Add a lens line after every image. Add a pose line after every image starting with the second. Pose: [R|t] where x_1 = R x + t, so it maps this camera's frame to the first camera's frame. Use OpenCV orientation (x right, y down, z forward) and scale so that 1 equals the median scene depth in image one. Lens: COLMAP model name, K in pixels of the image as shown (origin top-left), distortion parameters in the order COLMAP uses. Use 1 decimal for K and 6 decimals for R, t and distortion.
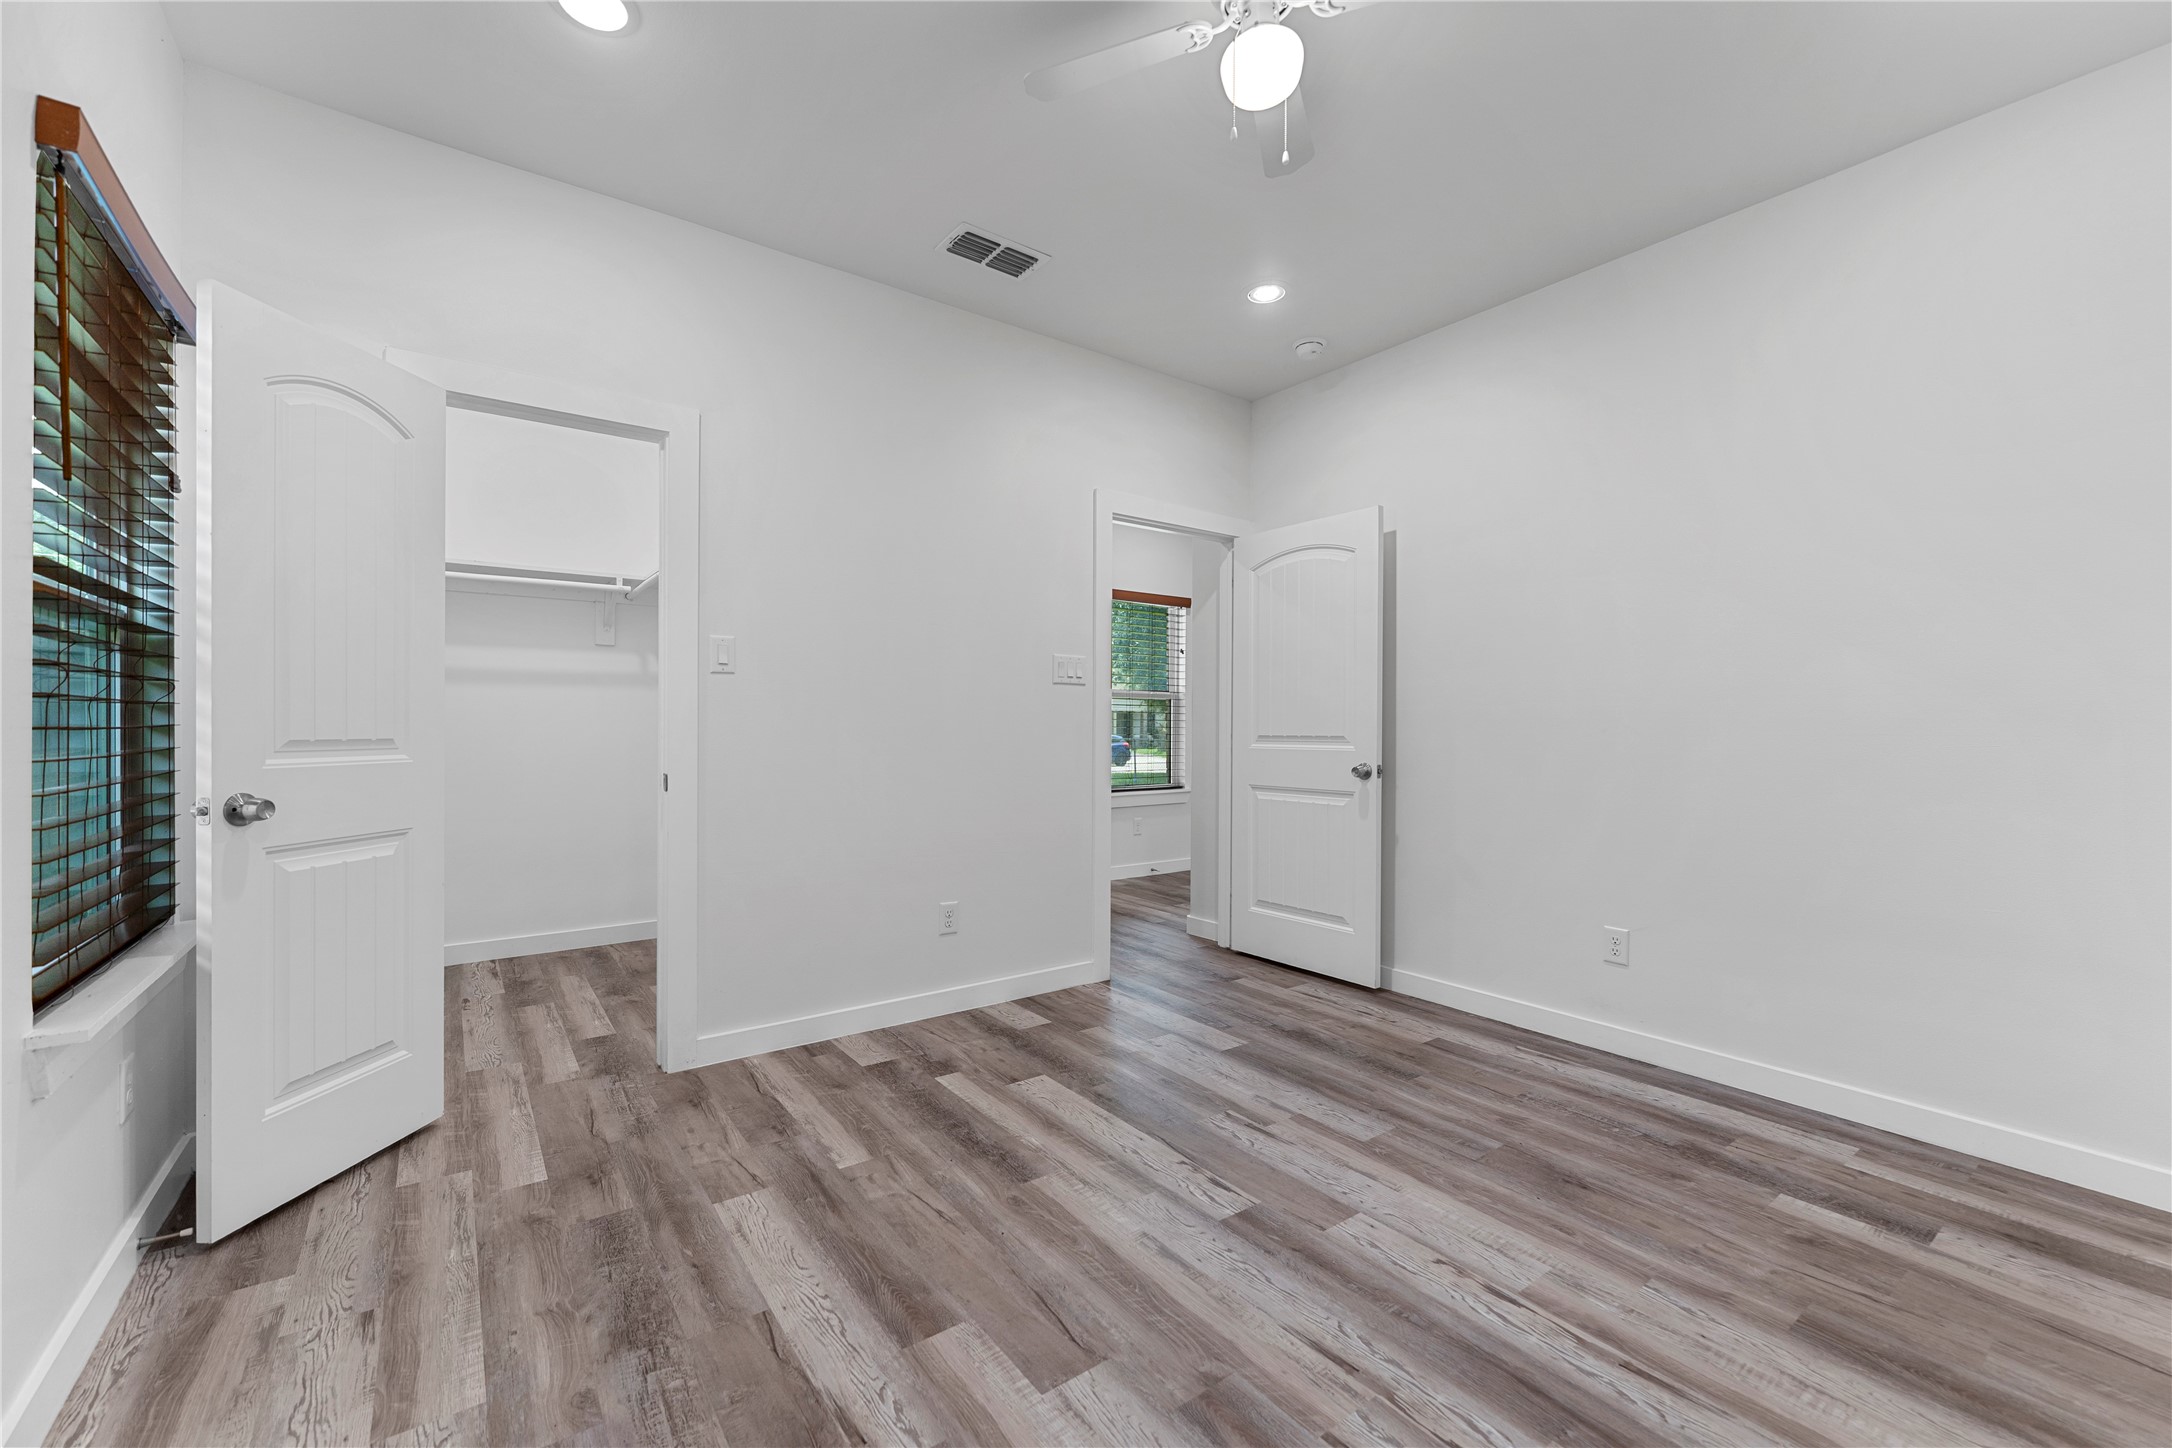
lens RADIAL K [[875.8, 0, 1087.3], [0, 875.8, 731.8], [0, 0, 1]] dist [0.001528, 0.000592]
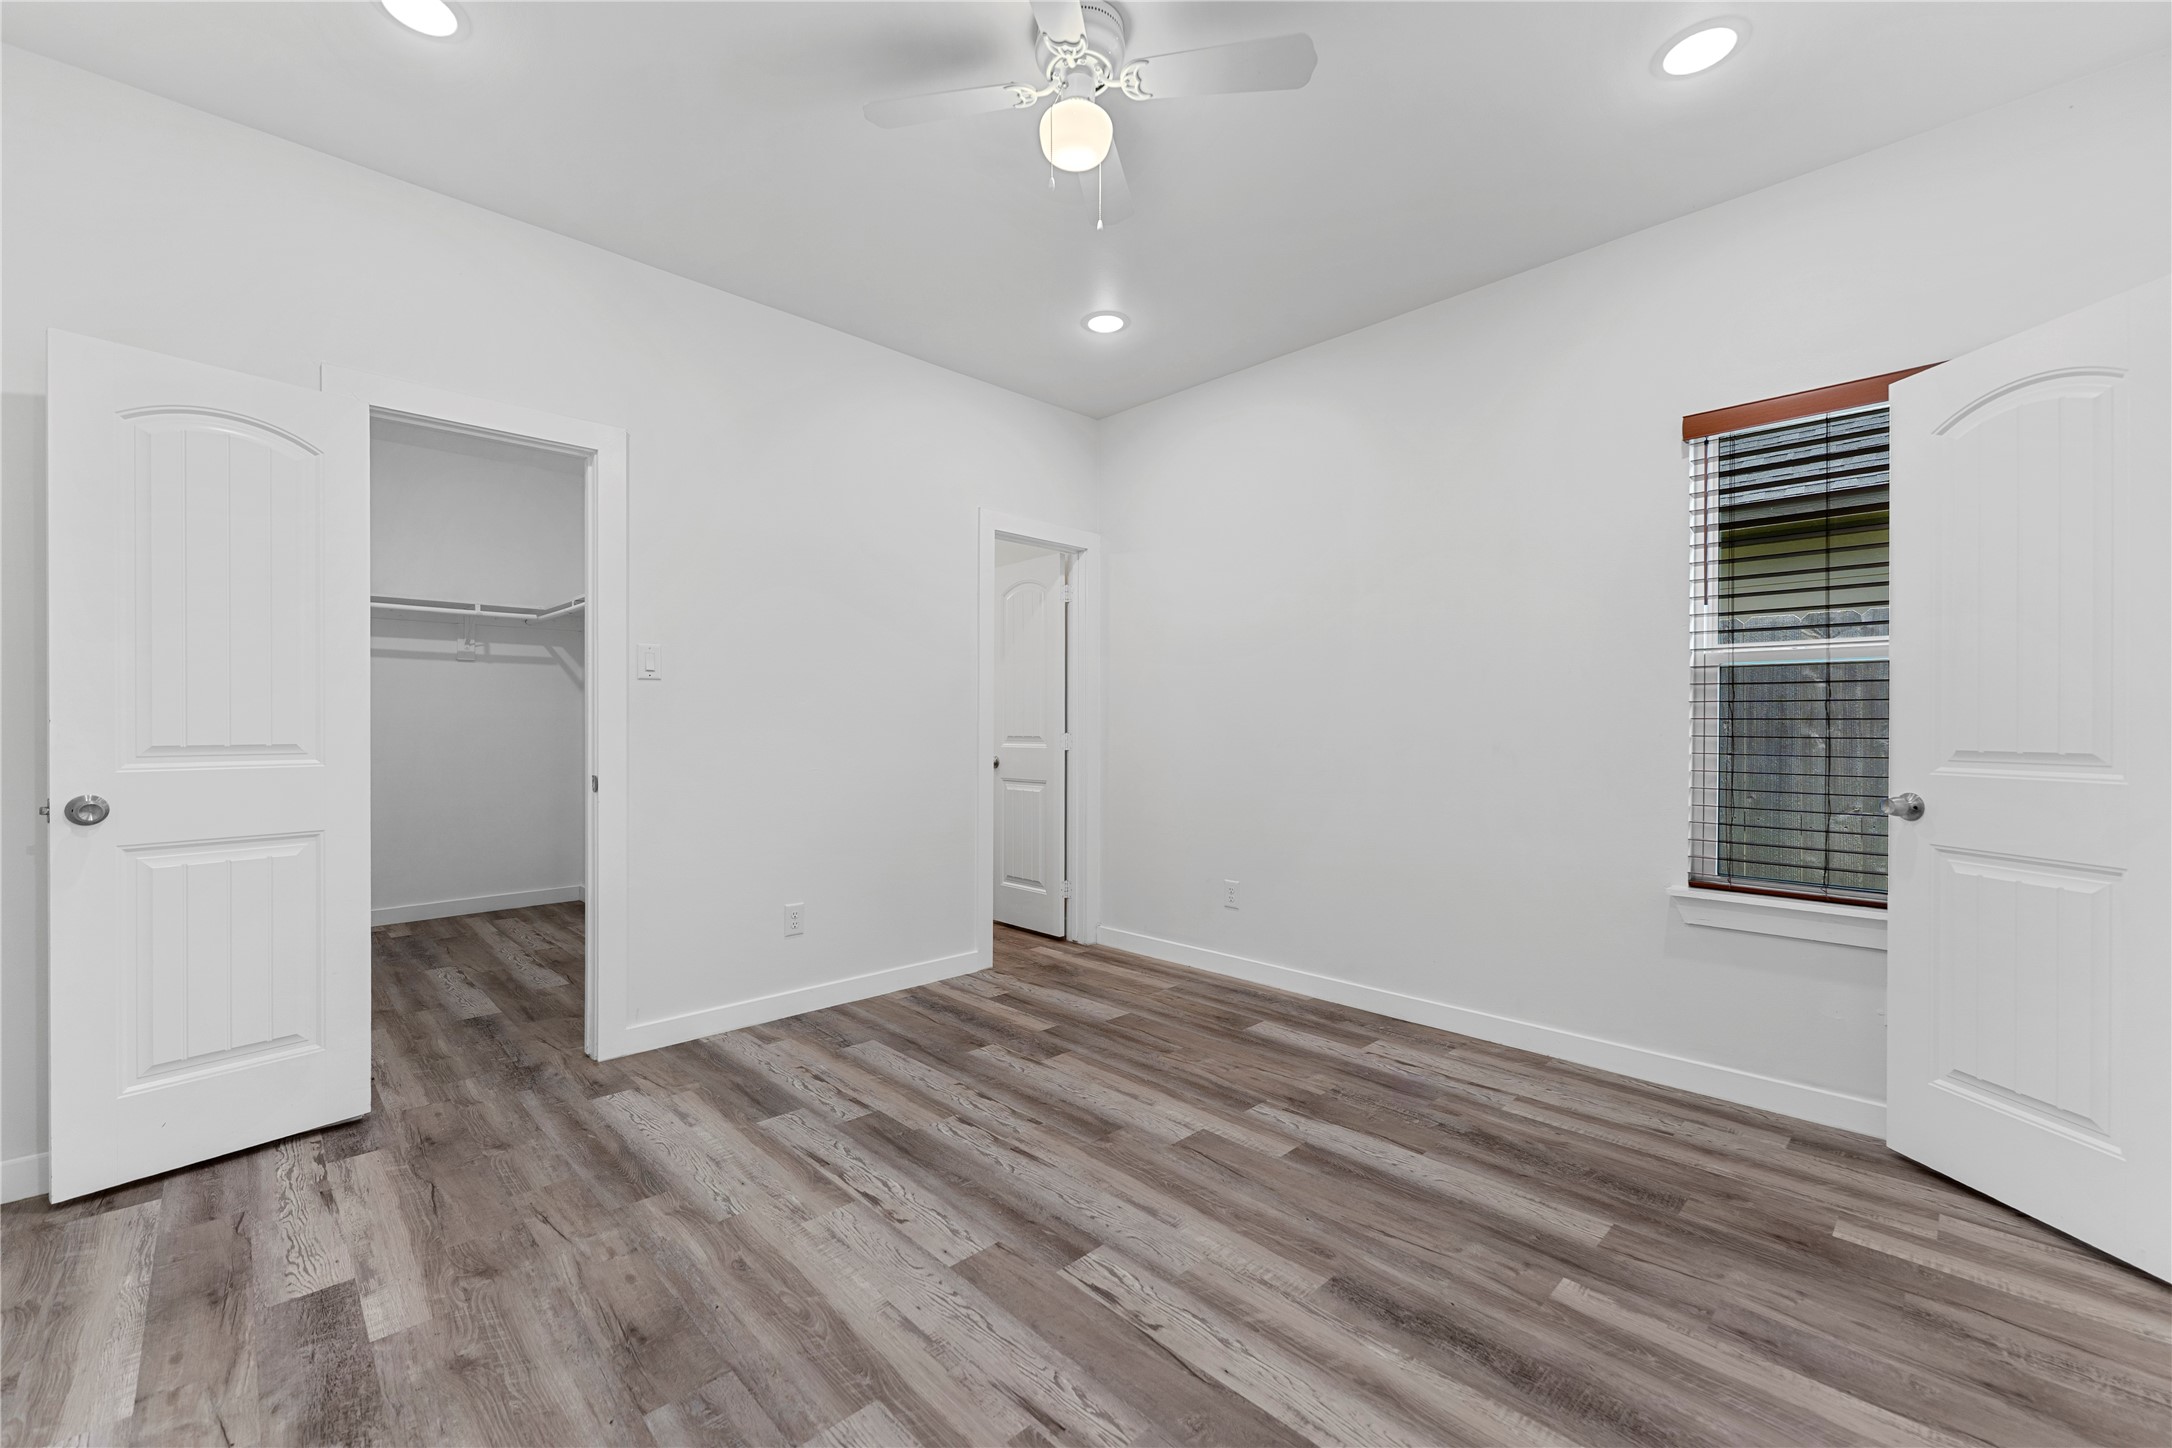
lens RADIAL K [[875.8, 0, 1085.0], [0, 875.8, 728.8], [0, 0, 1]] dist [0.001528, 0.000592]
pose [[-0.988971, -0.010466, -0.147738, 0.329017], [-0.011545, 0.999913, 0.006452, -0.014281], [0.147657, 0.008086, -0.989006, 2.009820]]
